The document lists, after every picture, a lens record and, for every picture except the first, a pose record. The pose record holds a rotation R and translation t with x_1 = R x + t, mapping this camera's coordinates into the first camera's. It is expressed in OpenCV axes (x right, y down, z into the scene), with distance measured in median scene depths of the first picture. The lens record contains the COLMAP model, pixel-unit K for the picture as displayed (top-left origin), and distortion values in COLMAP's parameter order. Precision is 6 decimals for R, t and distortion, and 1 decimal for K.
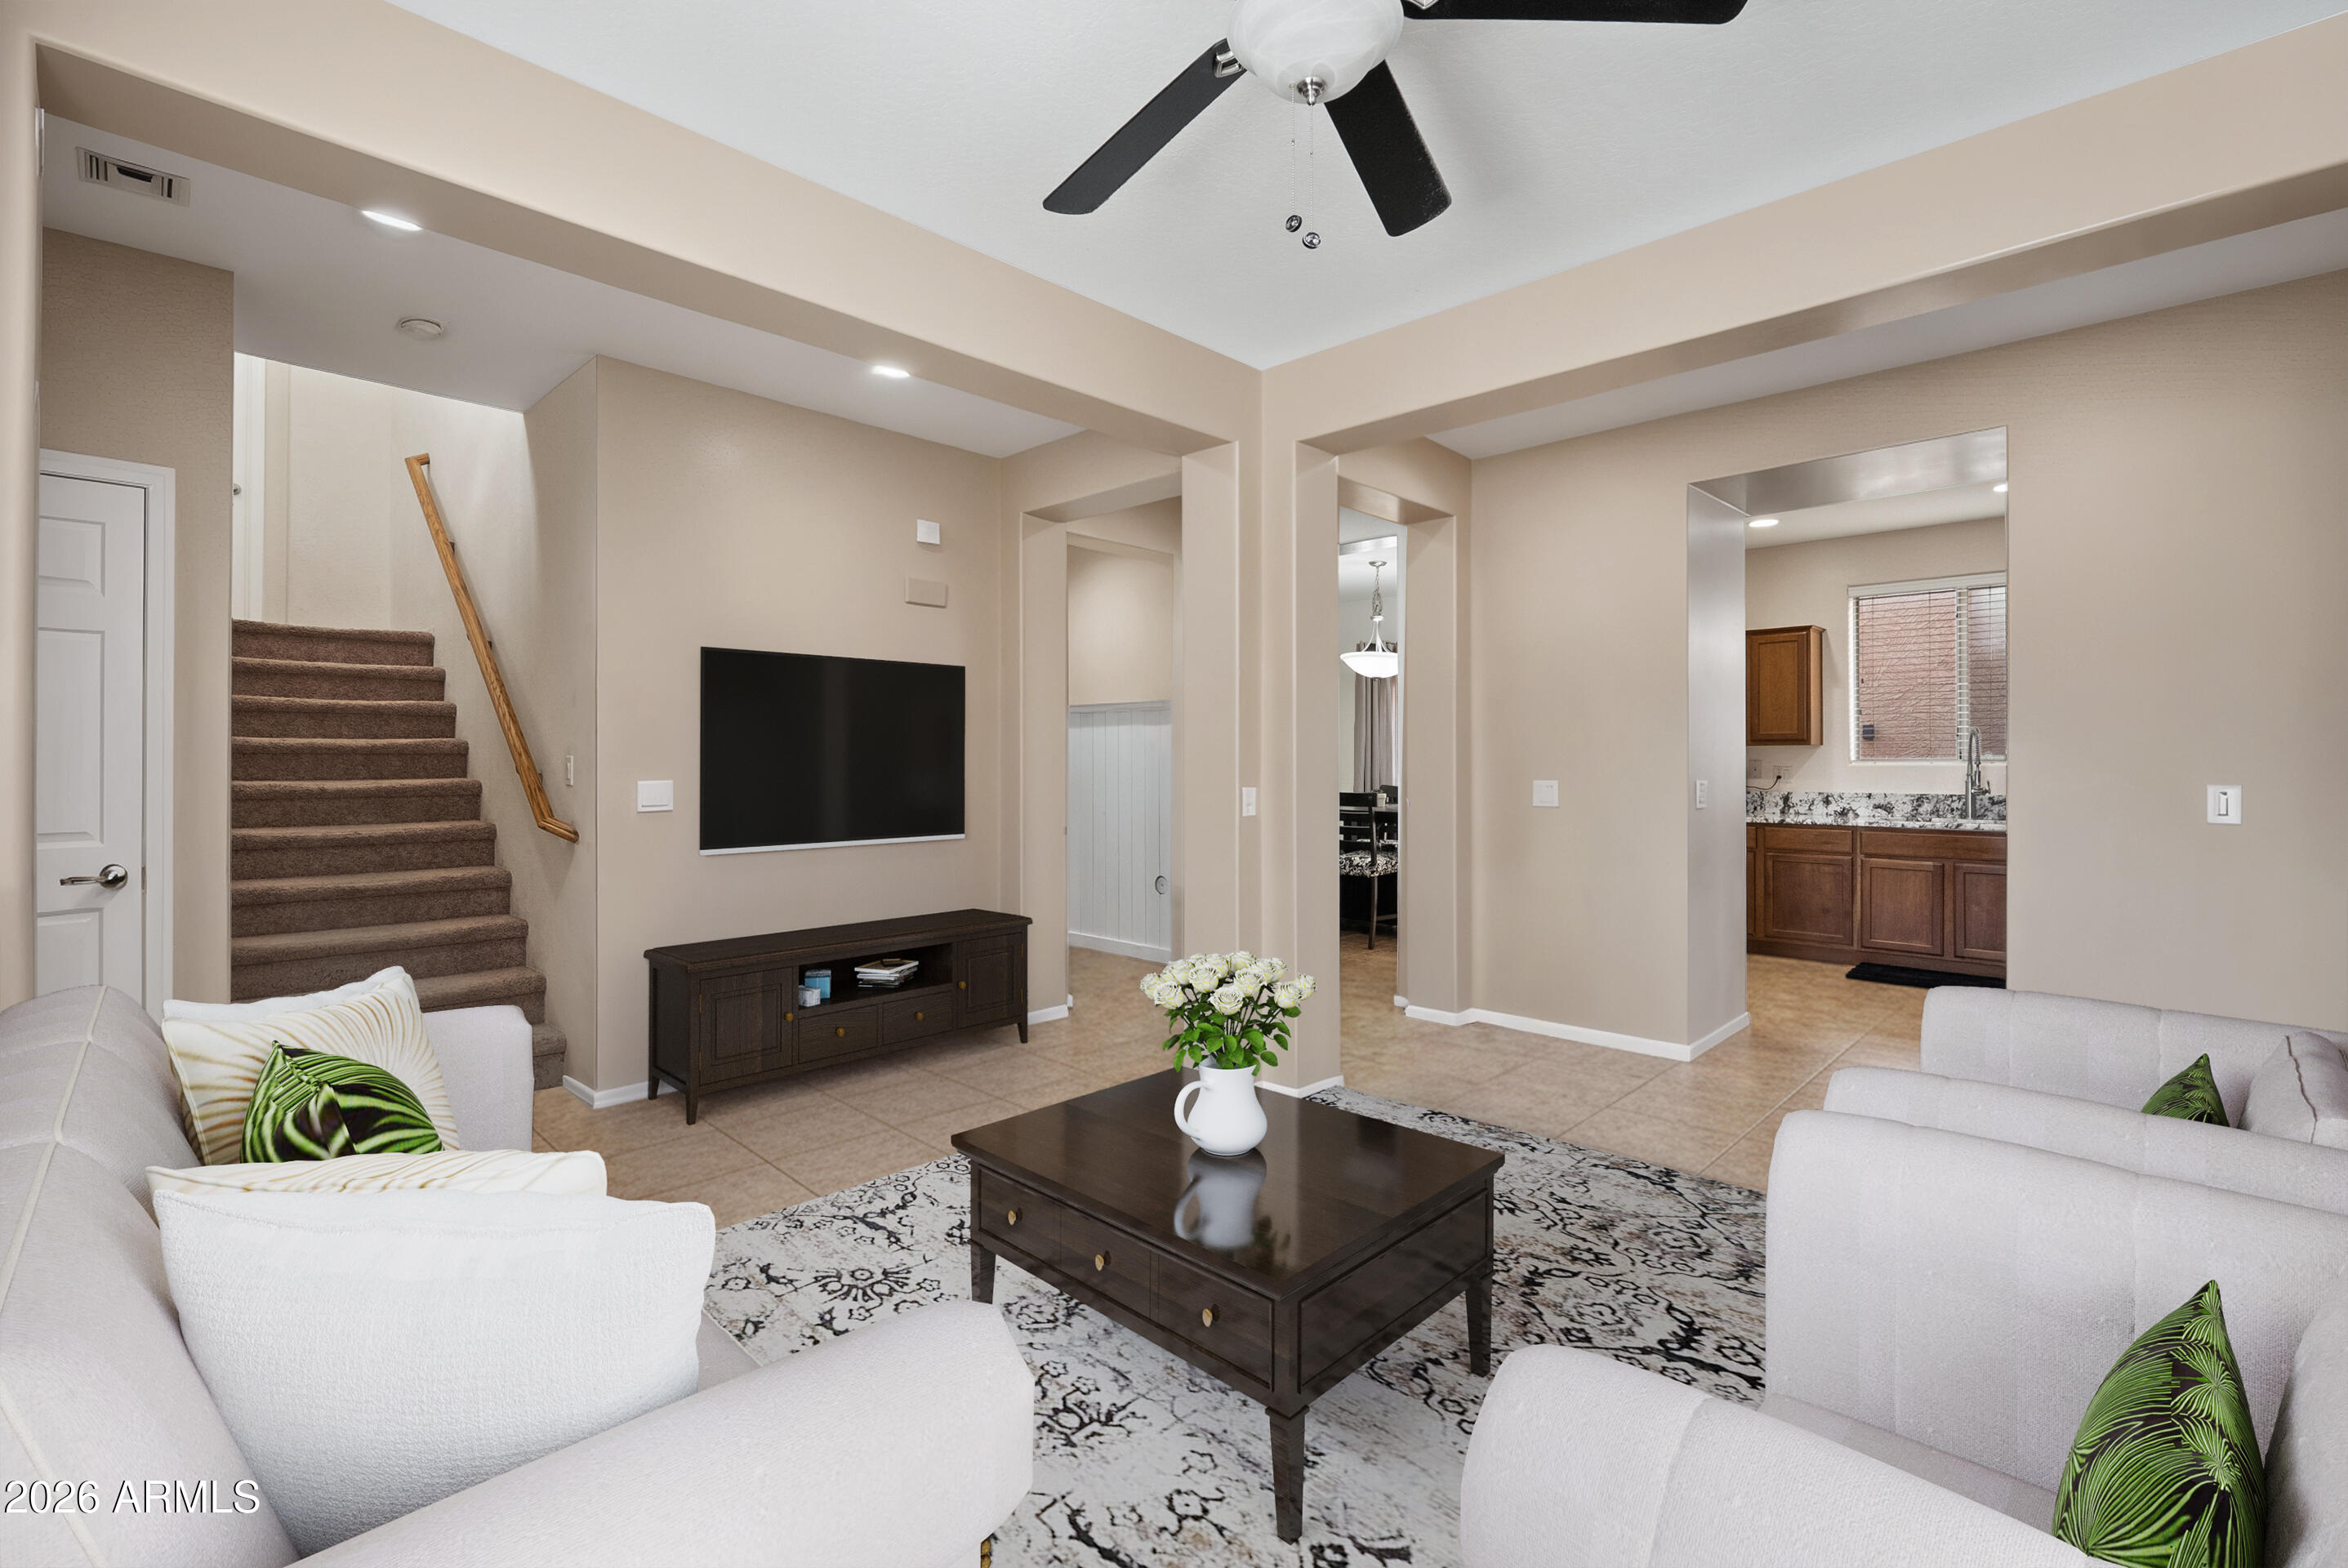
lens RADIAL K [[1077.3, 0, 1174.8], [0, 1077.3, 767.3], [0, 0, 1]] dist [-0.001035, -0.000075]
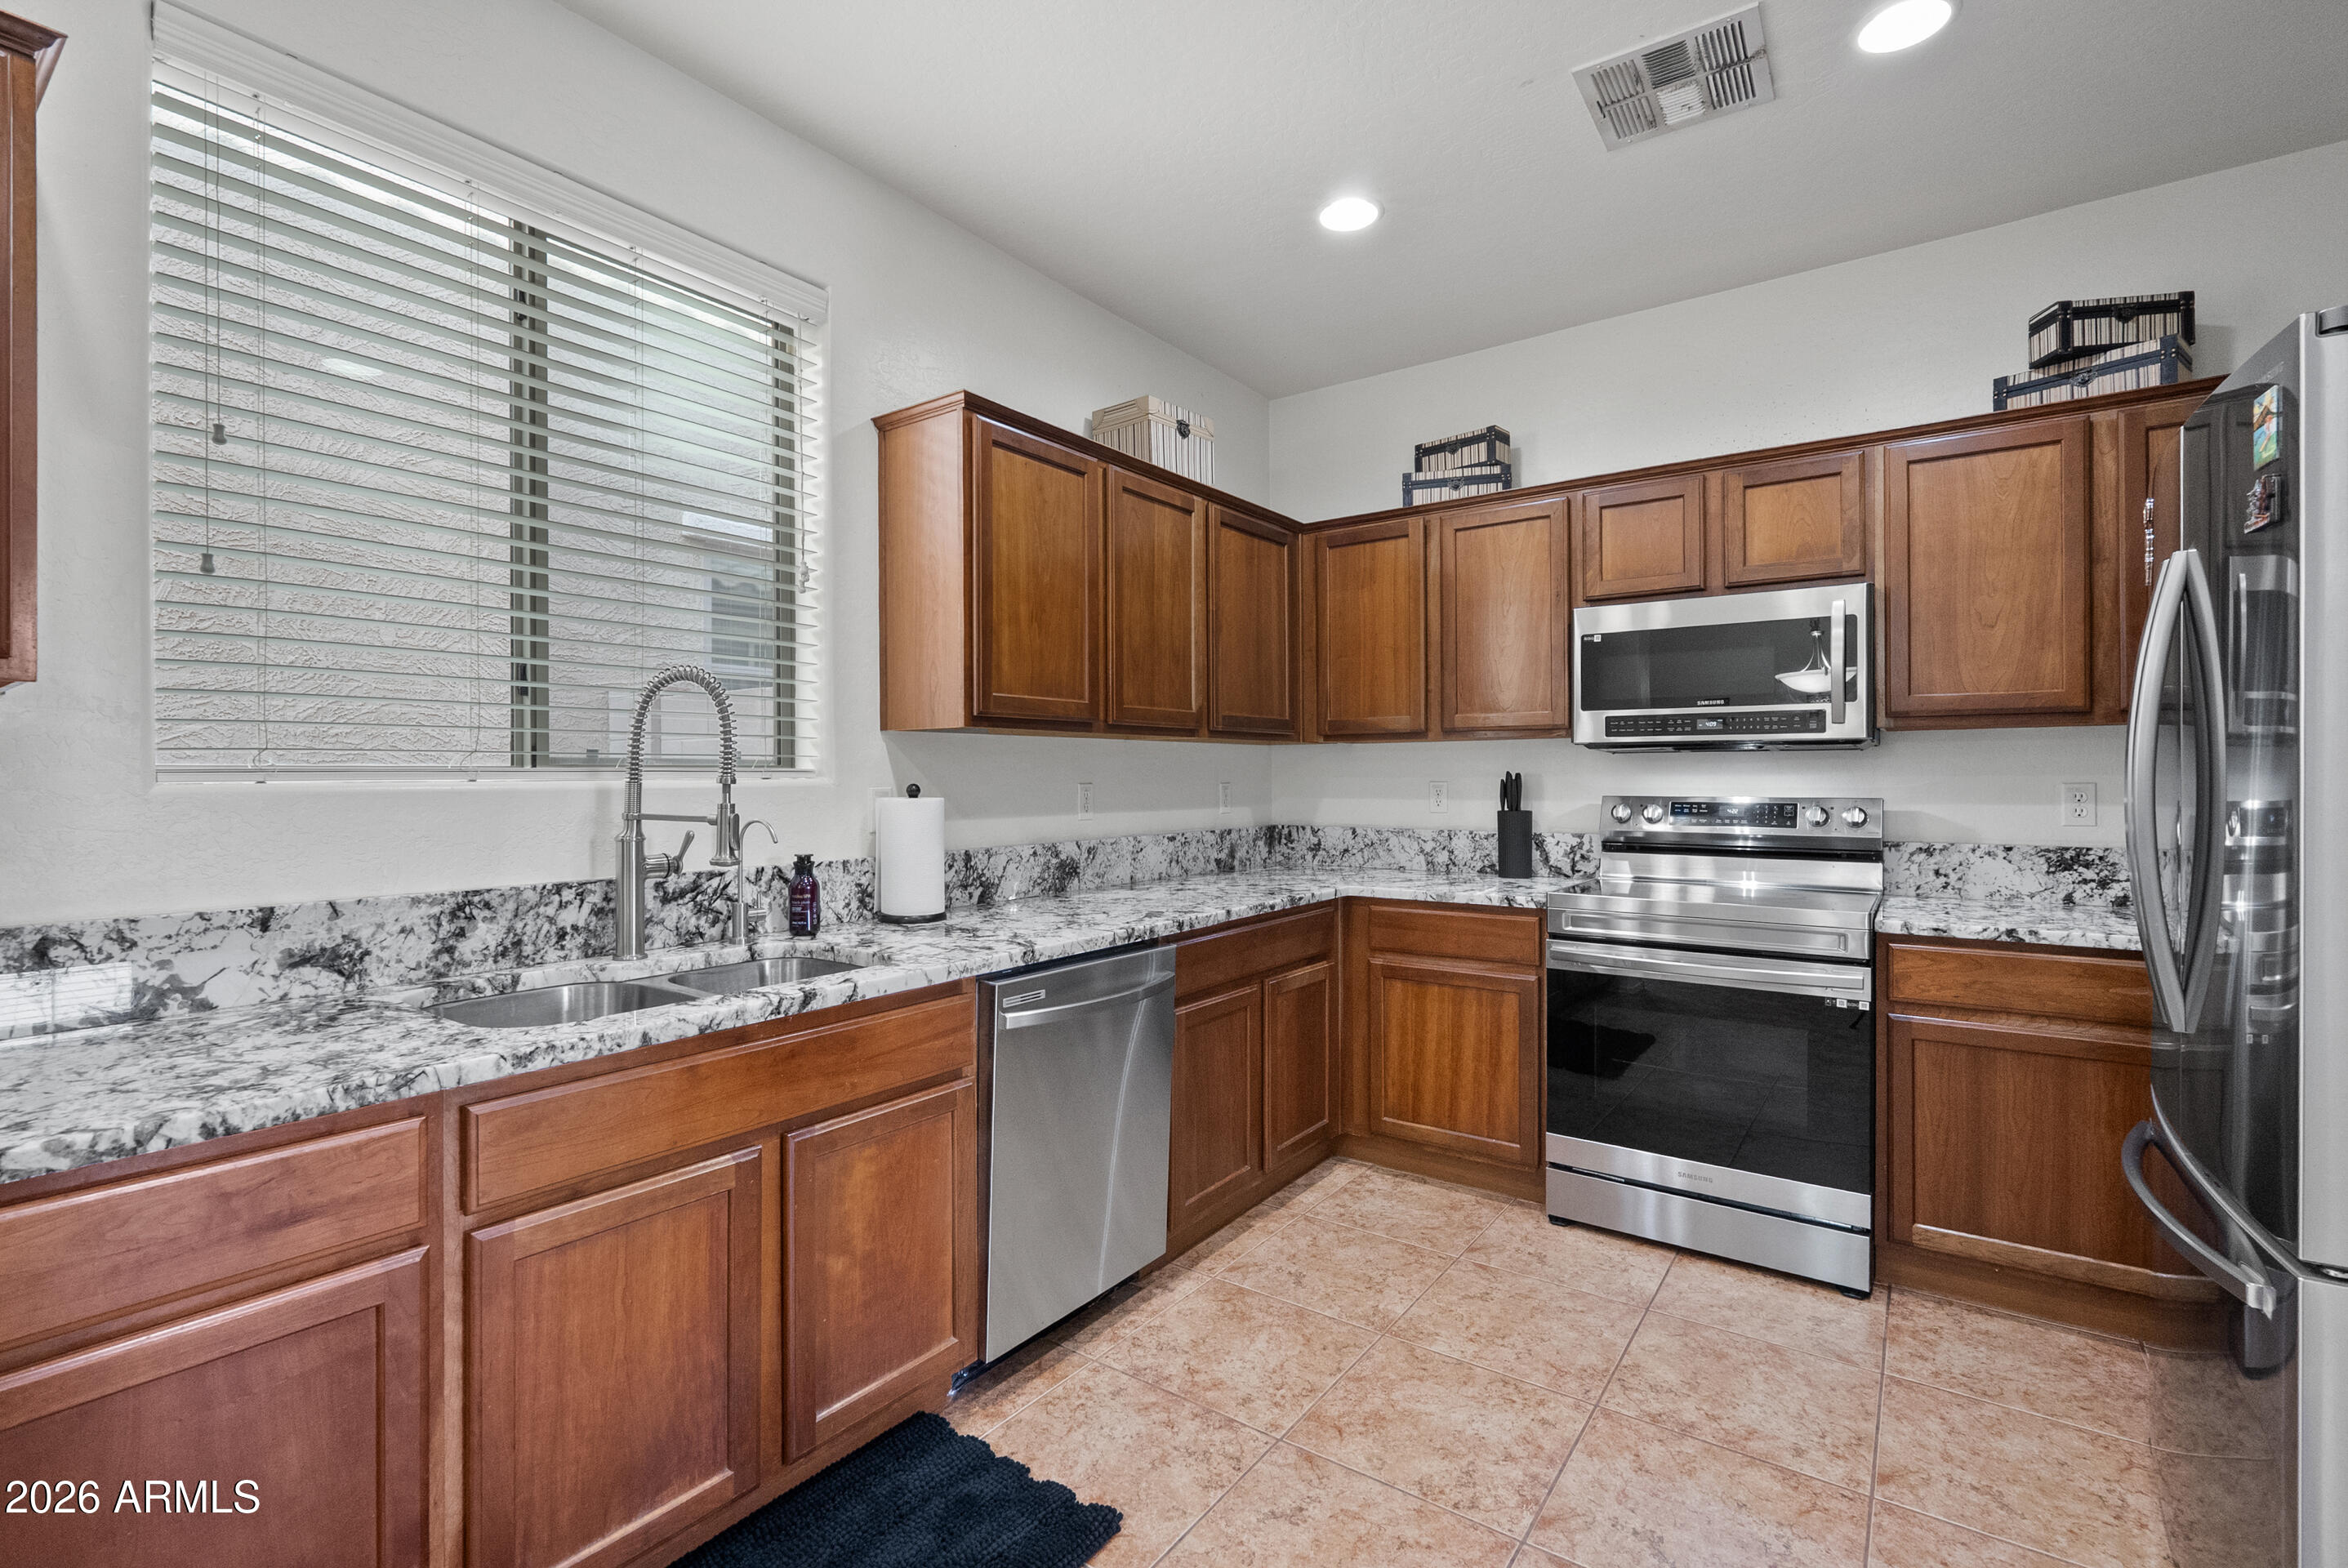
lens RADIAL K [[1077.3, 0, 1170.7], [0, 1077.3, 779.9], [0, 0, 1]] dist [-0.001035, -0.000075]
pose [[-0.149141, -0.002287, 0.988813, 0.395669], [0.007171, 0.999969, 0.003394, -0.003026], [-0.988790, 0.007597, -0.149120, 0.864109]]
